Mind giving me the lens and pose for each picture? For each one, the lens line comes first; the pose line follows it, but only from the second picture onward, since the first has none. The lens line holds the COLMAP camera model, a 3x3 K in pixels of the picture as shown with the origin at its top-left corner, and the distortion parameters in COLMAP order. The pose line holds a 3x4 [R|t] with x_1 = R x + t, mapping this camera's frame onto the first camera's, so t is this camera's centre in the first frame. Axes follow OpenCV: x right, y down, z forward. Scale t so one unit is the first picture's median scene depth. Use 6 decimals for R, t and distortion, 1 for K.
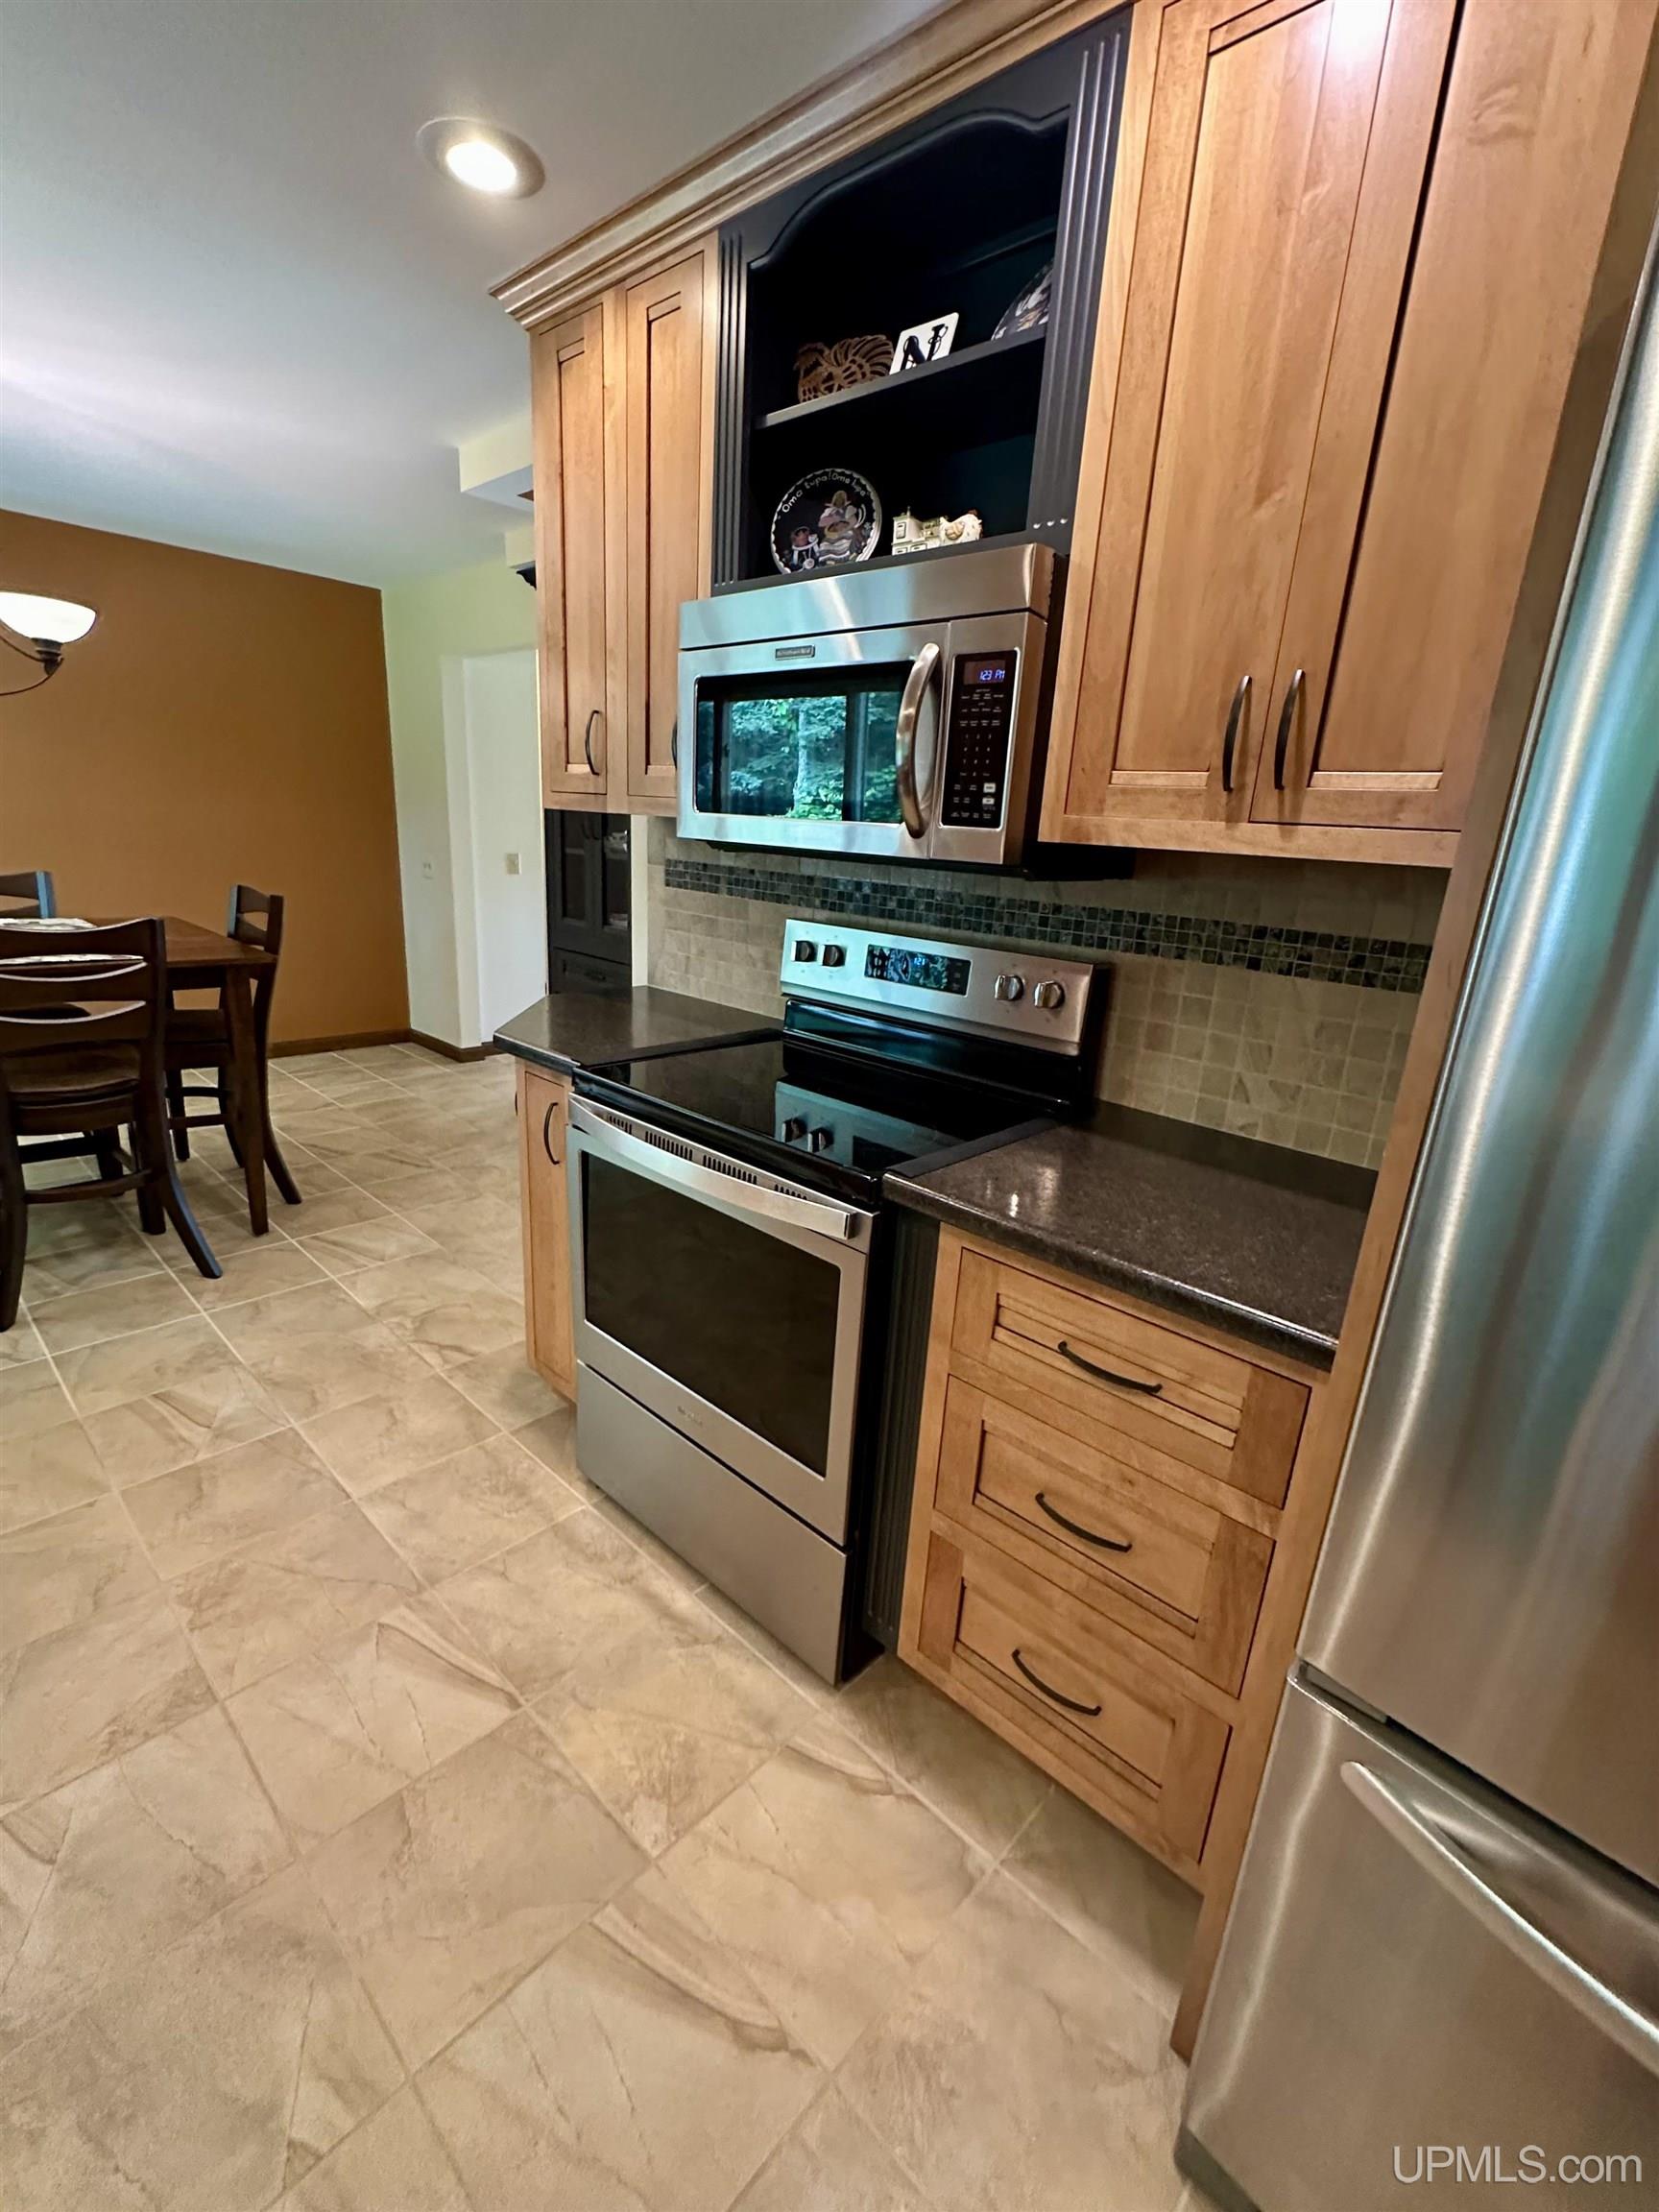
lens RADIAL K [[939.1, 0, 829.5], [0, 939.1, 1106.0], [0, 0, 1]] dist [-0.001406, -0.000517]
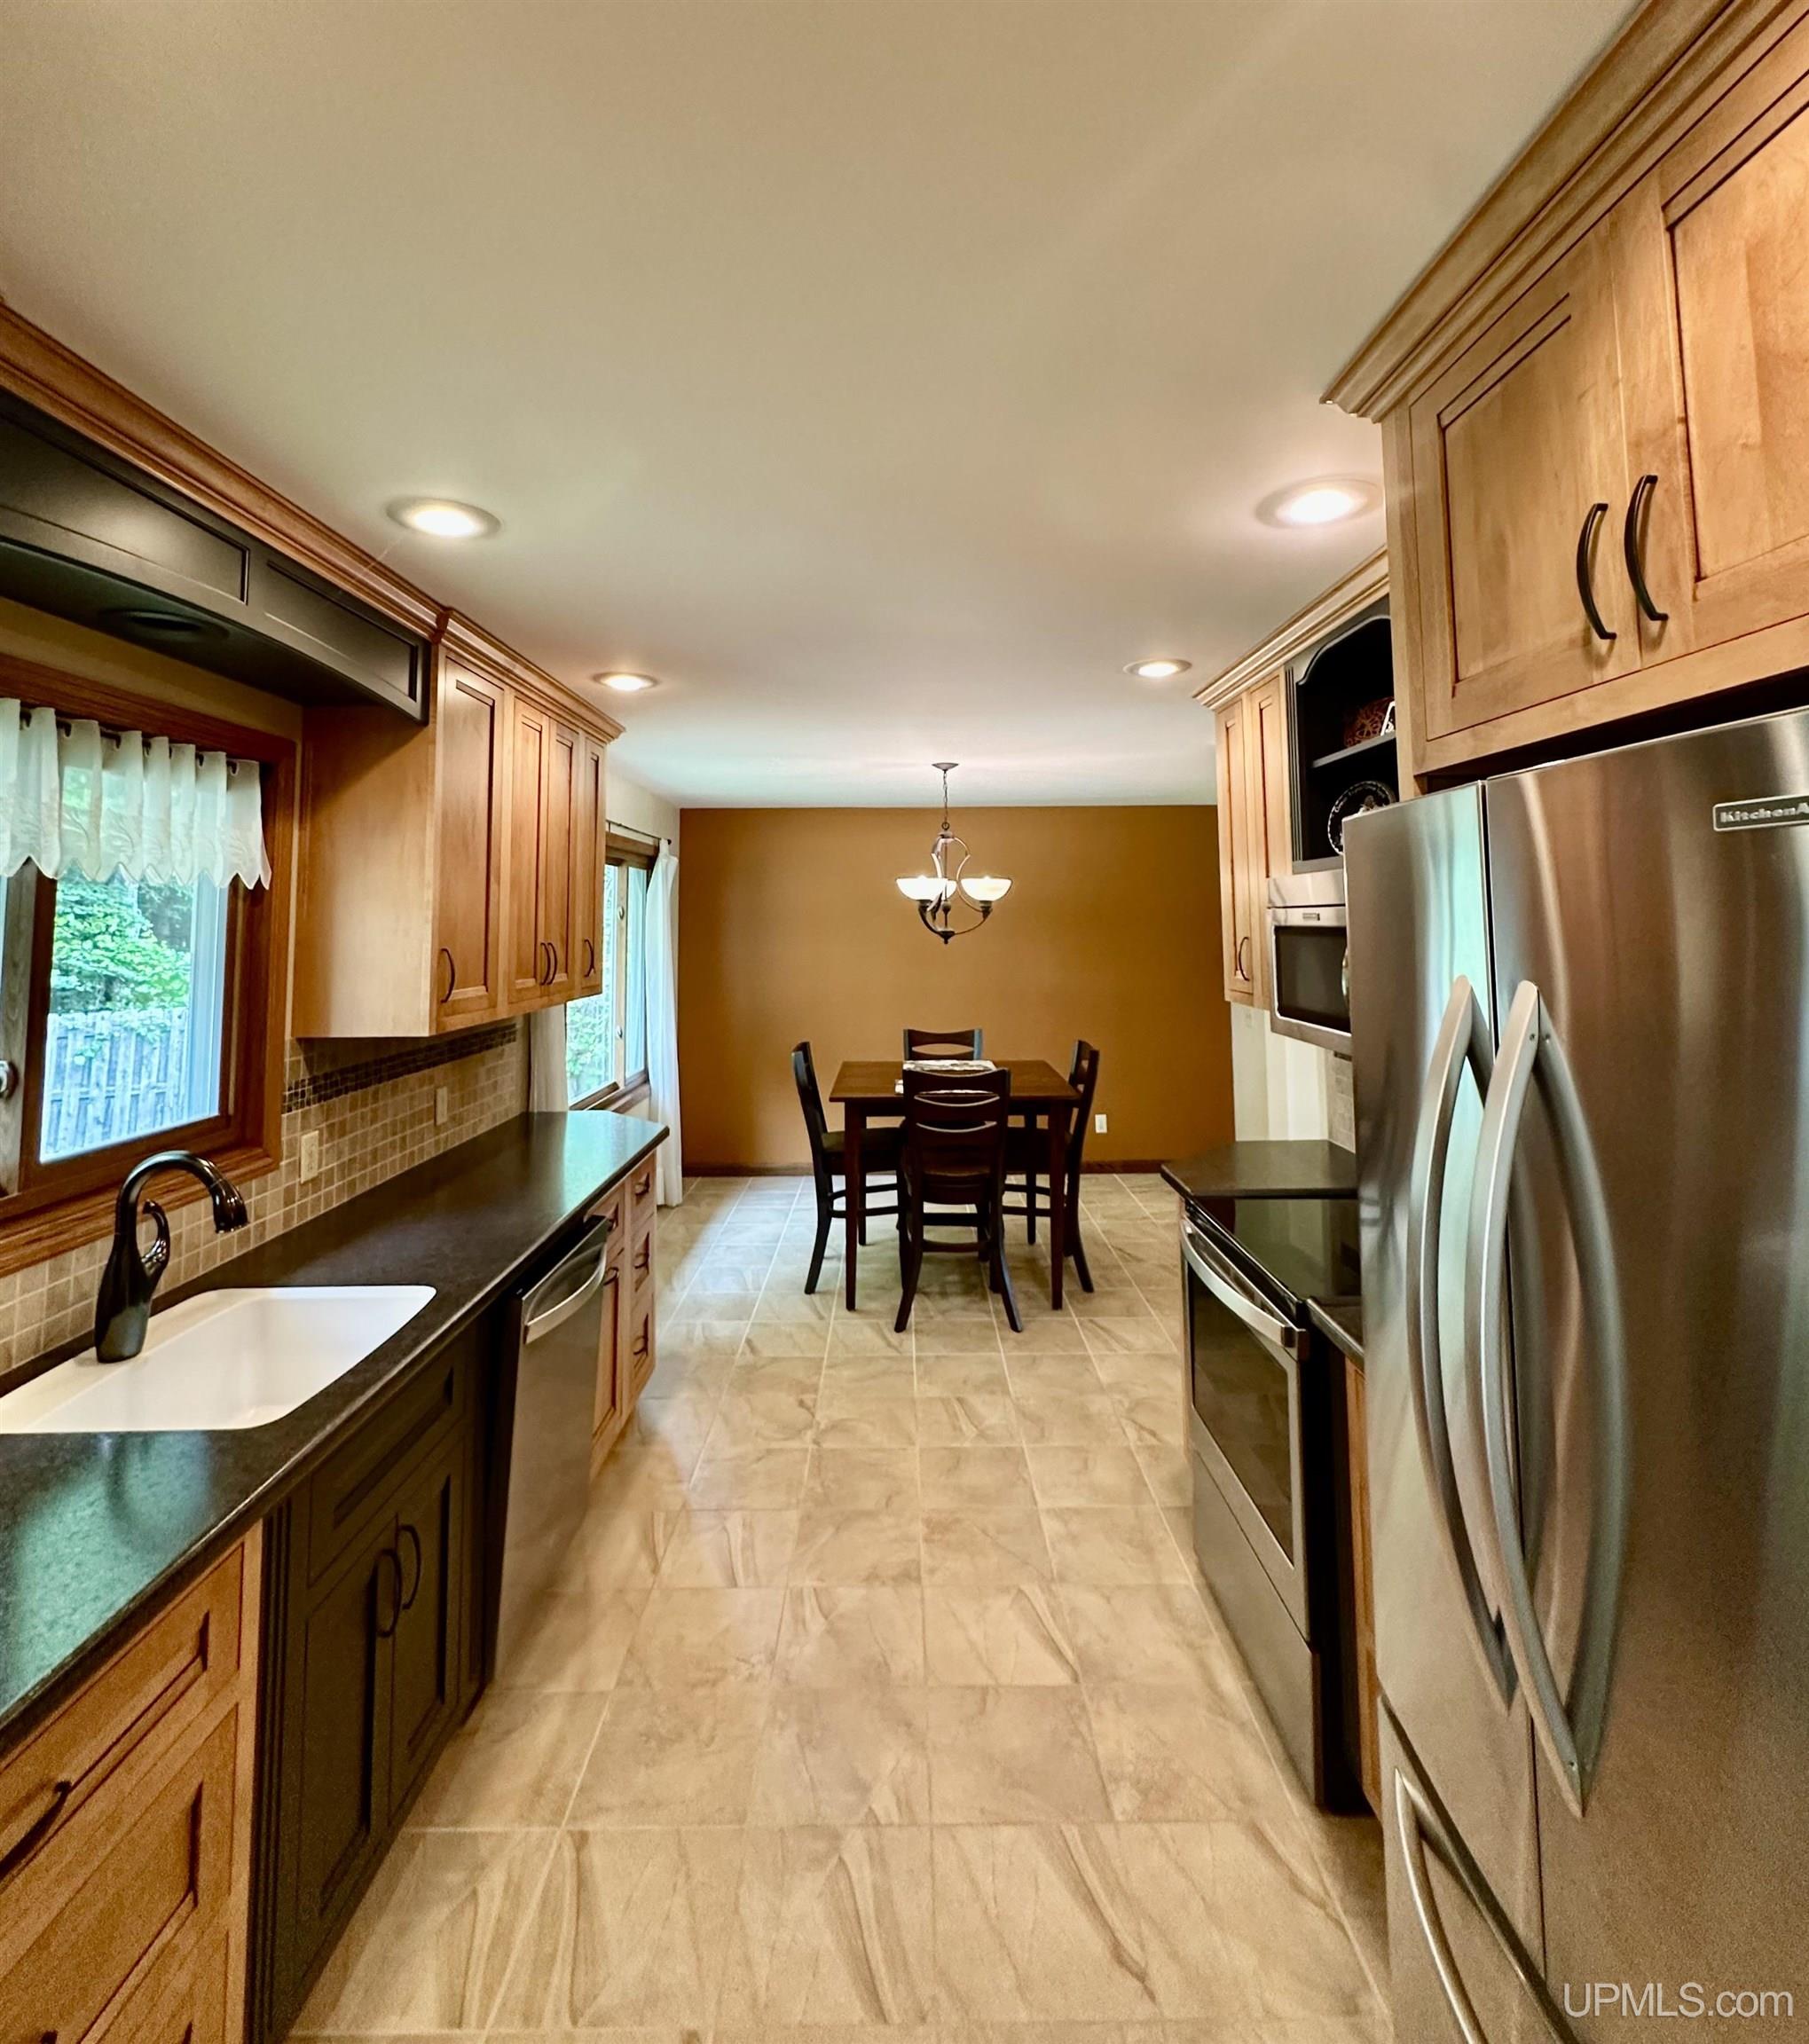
lens RADIAL K [[1002.8, 0, 922.1], [0, 1002.8, 856.6], [0, 0, 1]] dist [-0.000885, 0.000573]
pose [[0.693790, -0.114710, -0.710983, 0.531184], [-0.156743, 0.939516, -0.304534, -0.000169], [0.702913, 0.322725, 0.633847, -0.356529]]
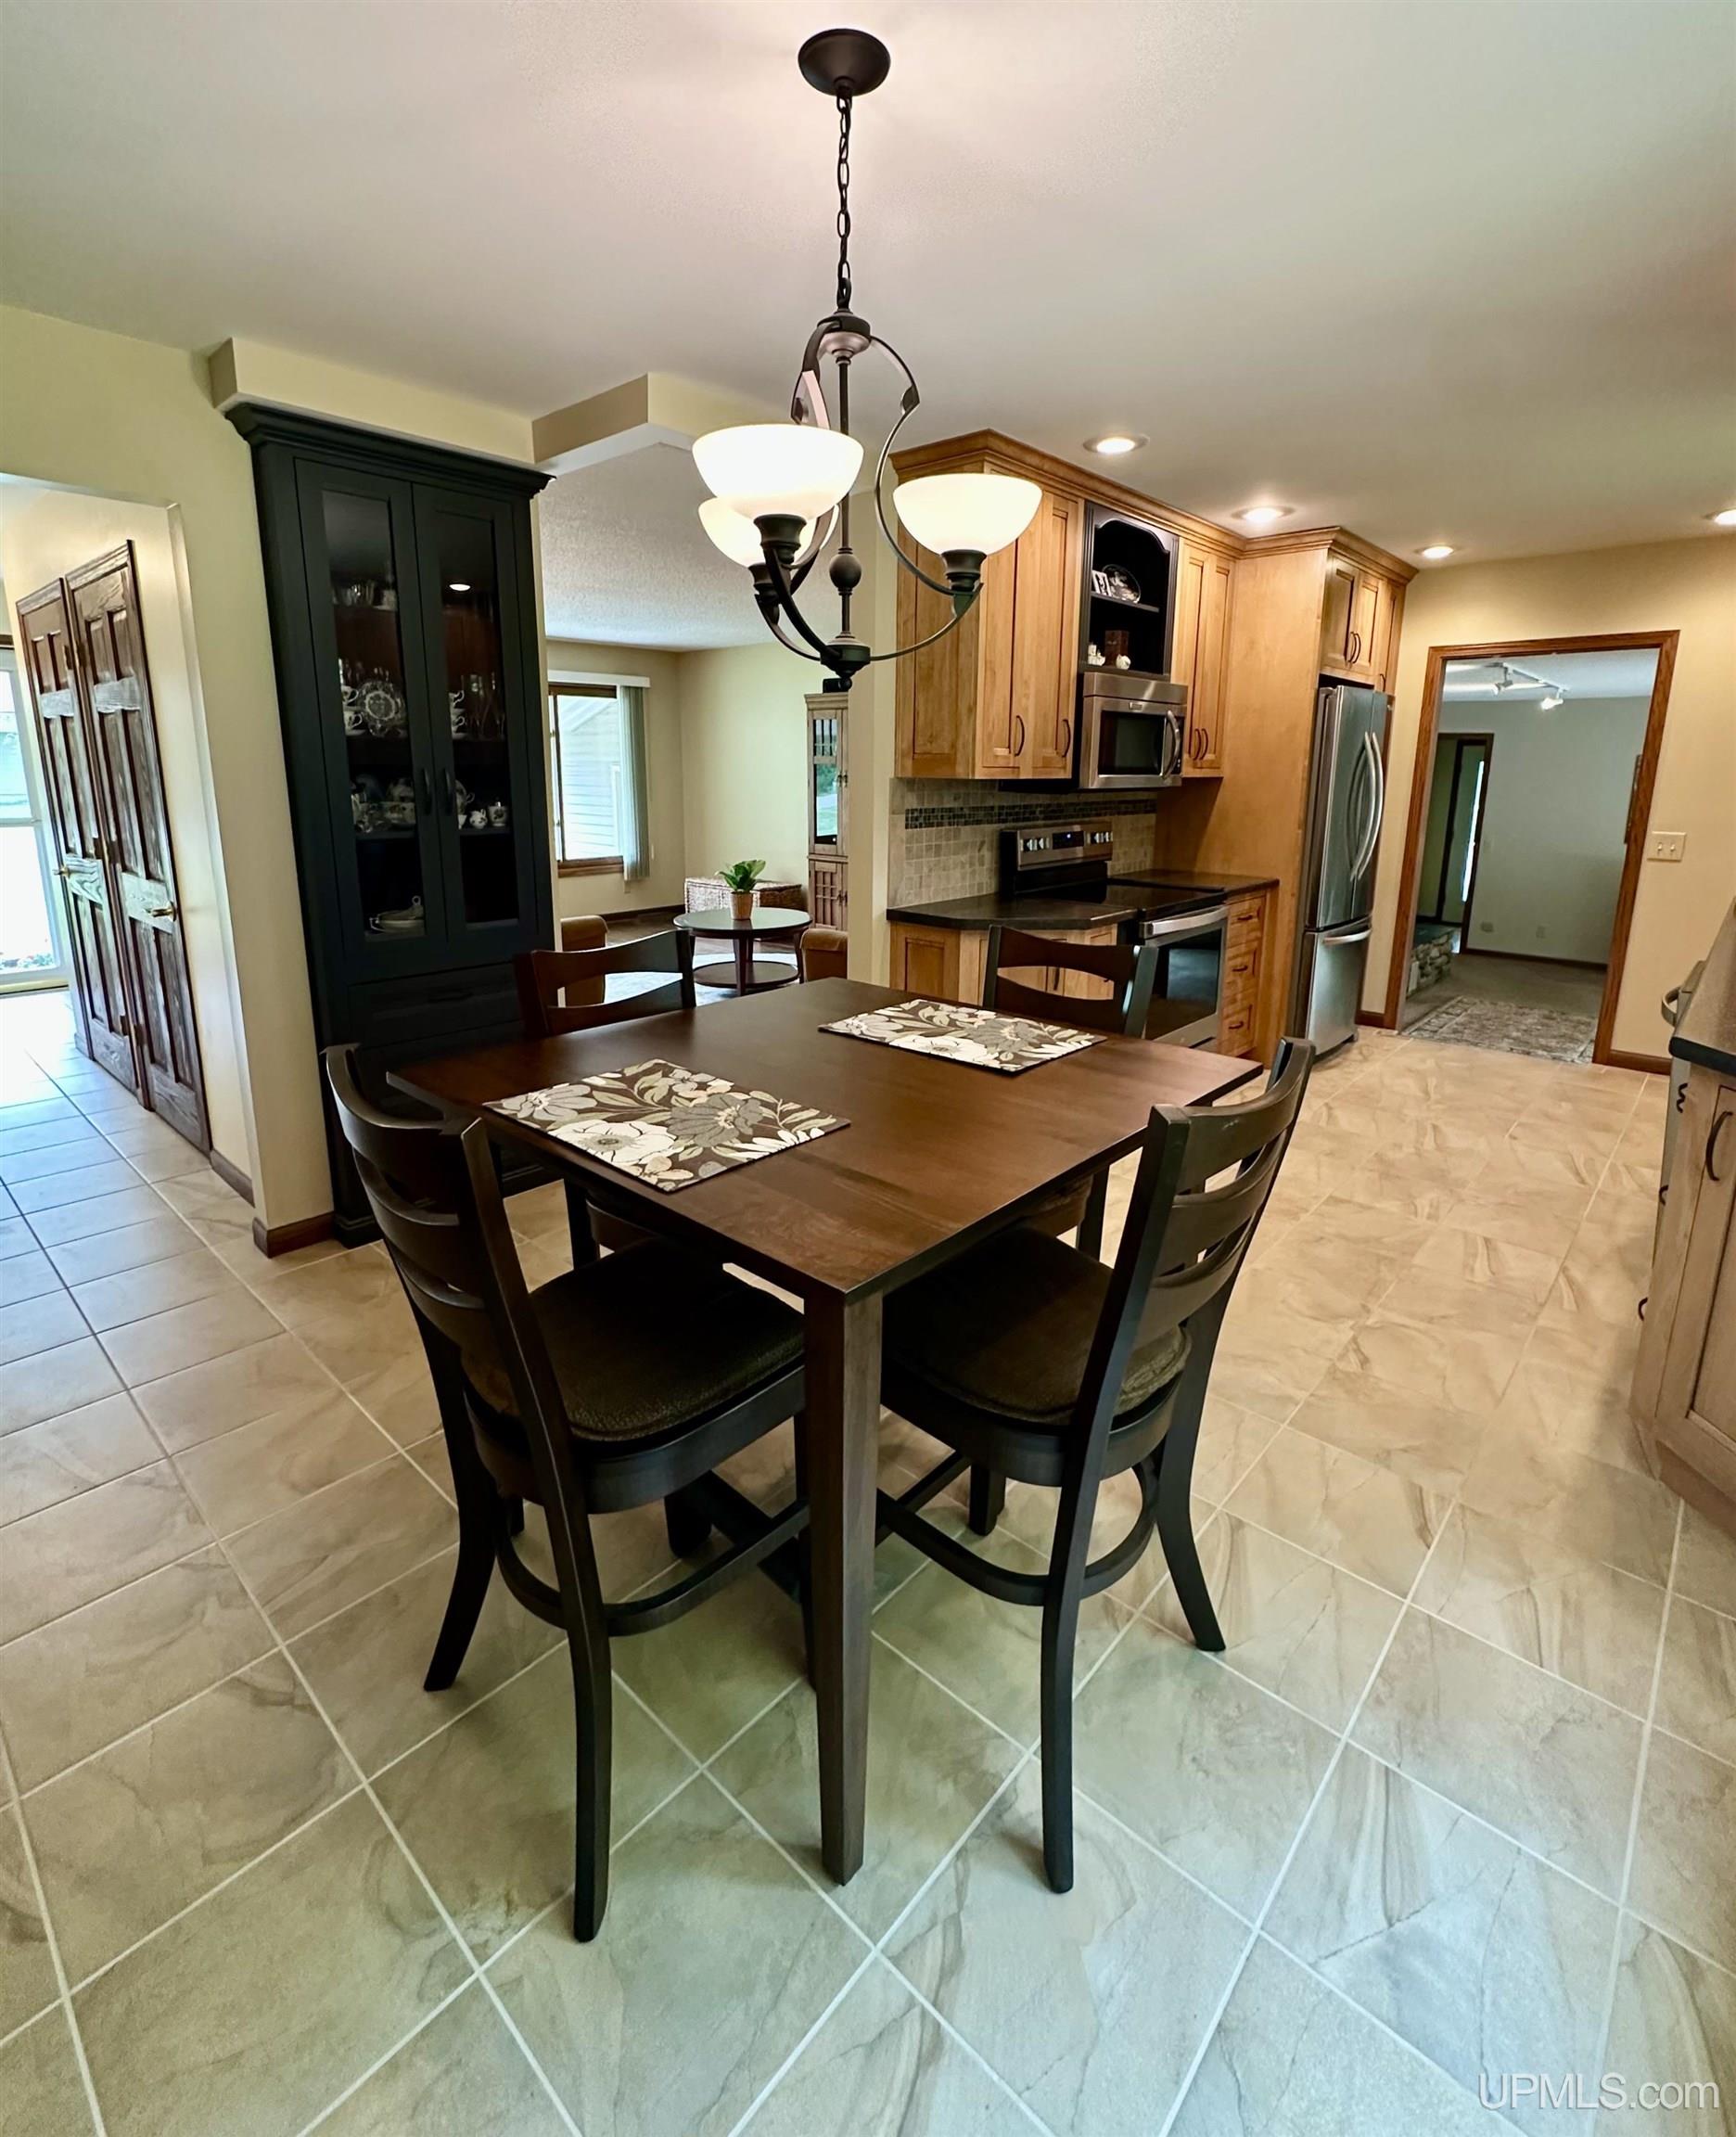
lens RADIAL K [[1002.9, 0, 868.8], [0, 1002.9, 958.9], [0, 0, 1]] dist [-0.000881, 0.000203]
pose [[-0.009328, -0.251000, 0.967942, -2.125509], [0.278542, 0.929020, 0.243591, -0.563418], [-0.960379, 0.271885, 0.061248, 1.343527]]
